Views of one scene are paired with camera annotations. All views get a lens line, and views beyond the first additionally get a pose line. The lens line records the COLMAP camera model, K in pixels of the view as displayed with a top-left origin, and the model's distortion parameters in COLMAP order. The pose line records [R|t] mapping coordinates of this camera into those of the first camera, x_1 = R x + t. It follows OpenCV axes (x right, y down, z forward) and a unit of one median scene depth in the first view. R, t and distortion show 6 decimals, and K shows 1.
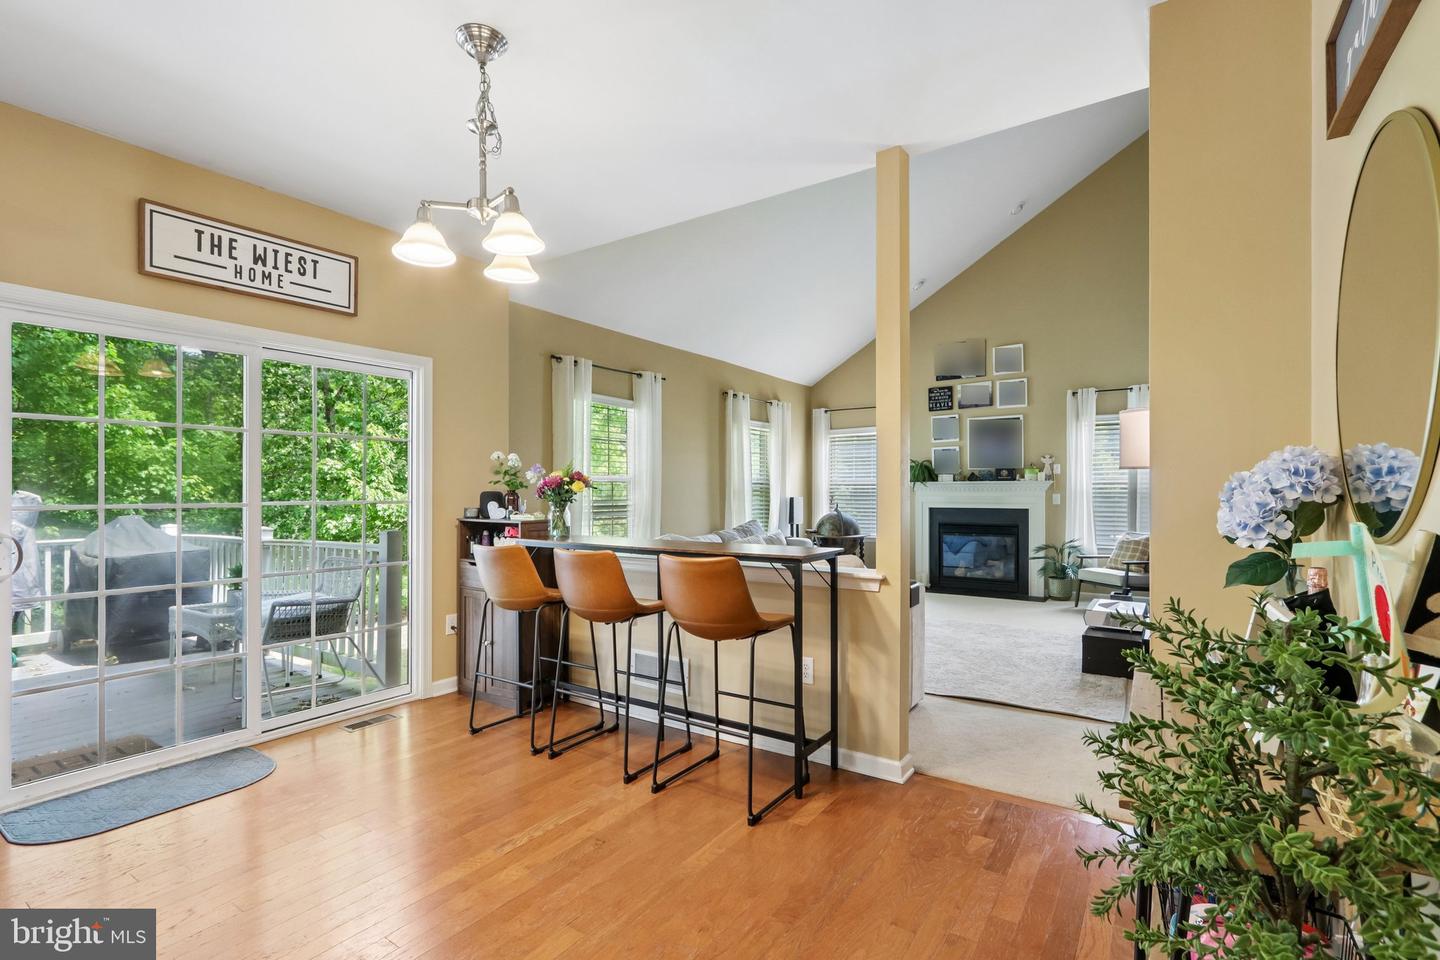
lens RADIAL K [[668.8, 0, 709.5], [0, 668.8, 487.5], [0, 0, 1]] dist [-0.012368, -0.001531]
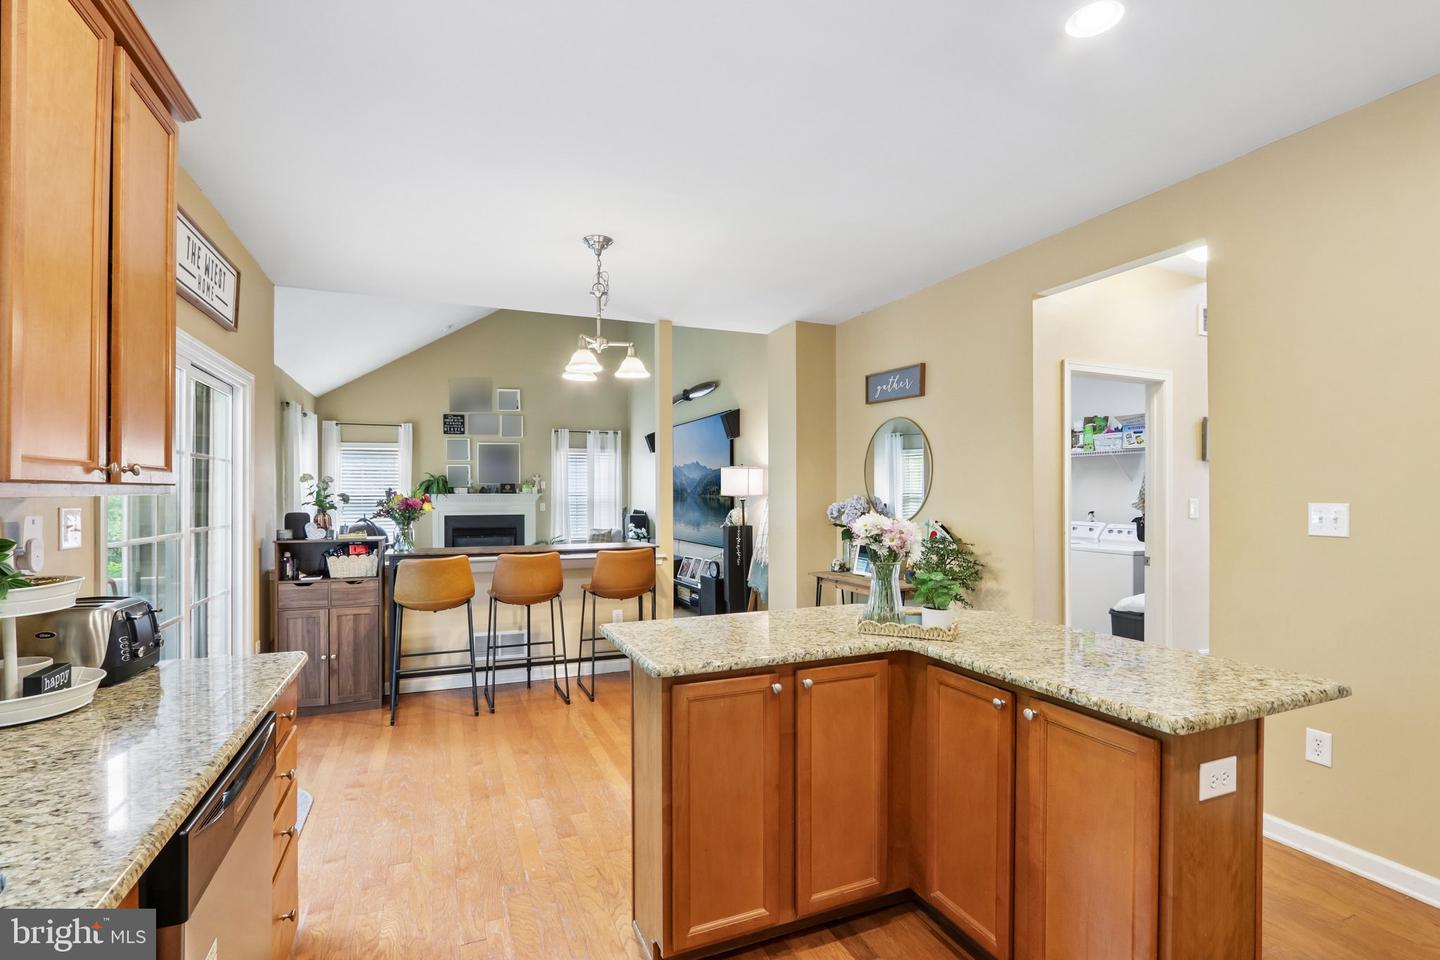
lens RADIAL K [[668.8, 0, 711.0], [0, 668.8, 485.1], [0, 0, 1]] dist [-0.012368, -0.001531]
pose [[0.542002, 0.012019, 0.840291, -0.539867], [-0.004939, 0.999926, -0.011116, -0.017517], [-0.840363, 0.001875, 0.542021, -0.040603]]
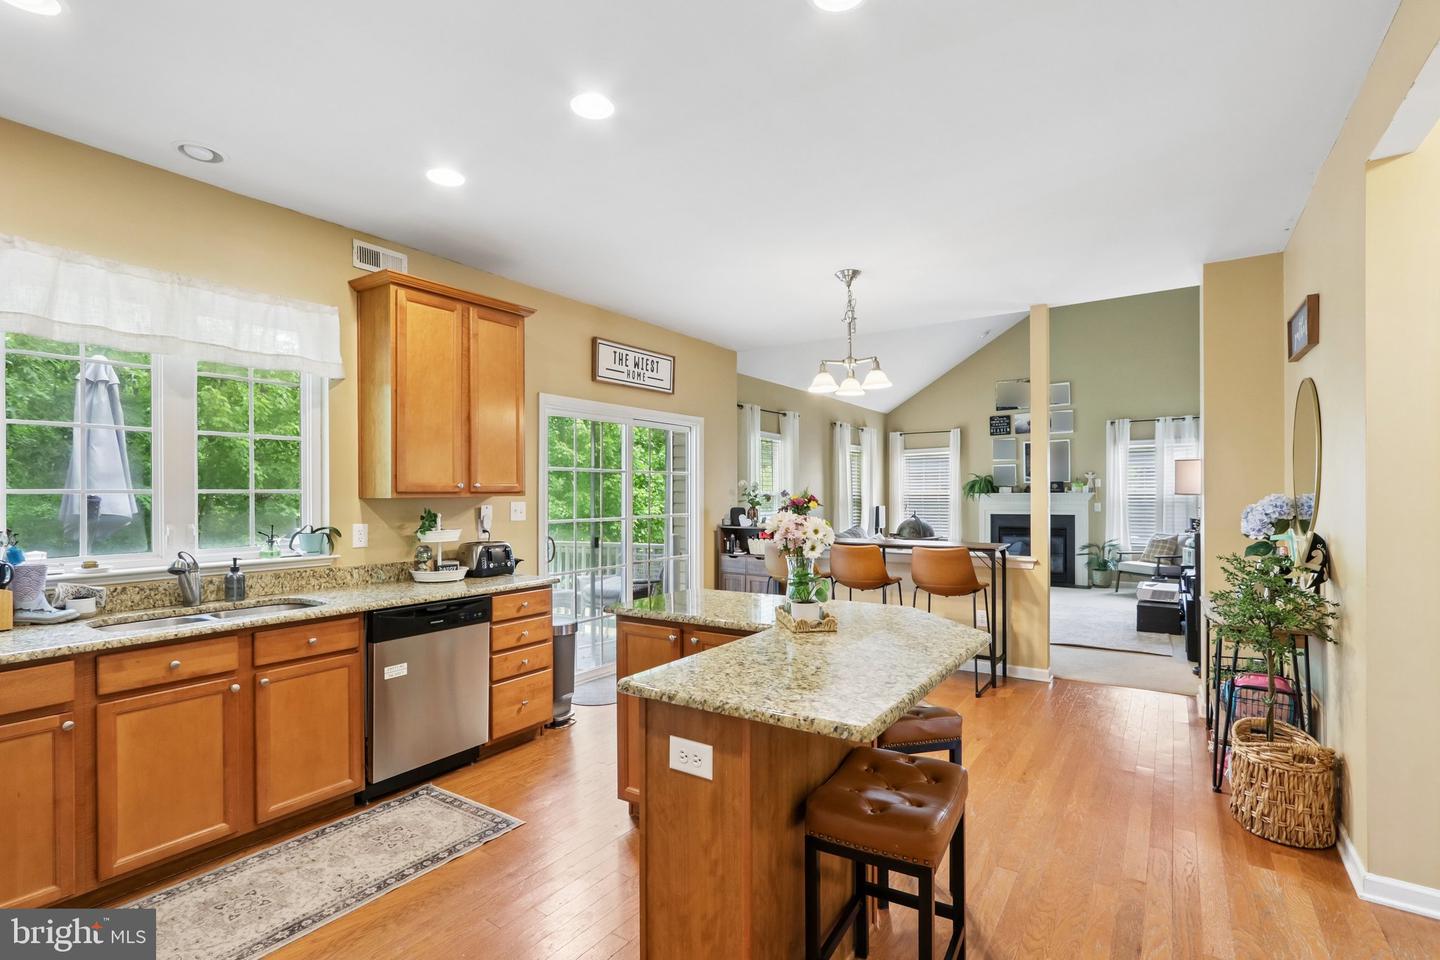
lens RADIAL K [[668.8, 0, 707.0], [0, 668.8, 491.3], [0, 0, 1]] dist [-0.012368, -0.001531]
pose [[0.999986, -0.004320, -0.003143, -0.253061], [0.004322, 0.999991, 0.000547, -0.019577], [0.003141, -0.000561, 0.999995, -0.305465]]
